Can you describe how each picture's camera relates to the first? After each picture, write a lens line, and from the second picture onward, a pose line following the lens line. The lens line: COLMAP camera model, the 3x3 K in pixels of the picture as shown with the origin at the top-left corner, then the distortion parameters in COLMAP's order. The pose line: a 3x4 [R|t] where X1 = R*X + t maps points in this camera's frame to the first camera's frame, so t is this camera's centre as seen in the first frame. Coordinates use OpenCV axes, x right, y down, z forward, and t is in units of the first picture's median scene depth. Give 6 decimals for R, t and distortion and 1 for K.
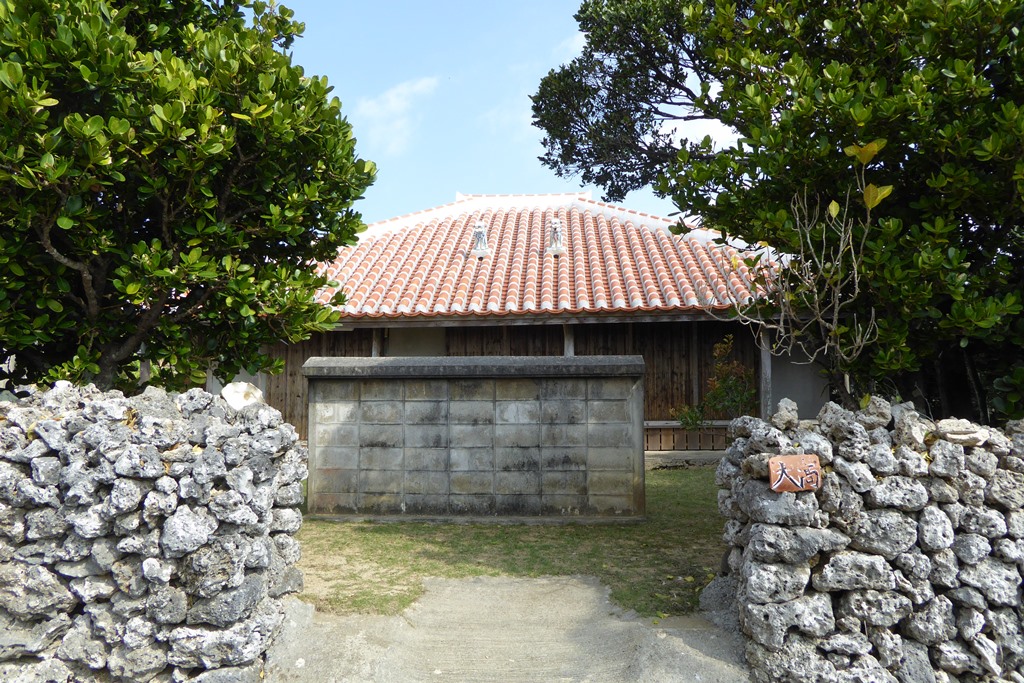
lens RADIAL K [[758.8, 0, 512.0], [0, 758.8, 341.5], [0, 0, 1]] dist [-0.010481, -0.004775]
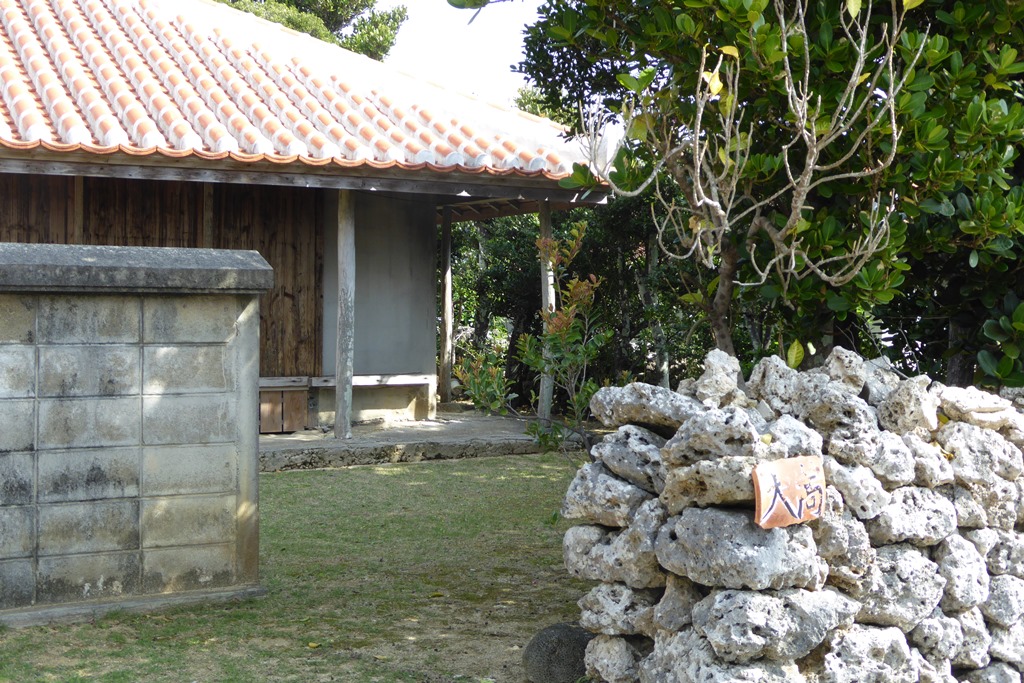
lens RADIAL K [[1375.9, 0, 512.0], [0, 1375.9, 341.5], [0, 0, 1]] dist [0.004081, 0.009250]
pose [[0.812375, 0.005304, 0.583112, -0.347493], [-0.054295, 0.996303, 0.066581, 0.014309], [-0.580602, -0.085749, 0.809659, 0.336908]]
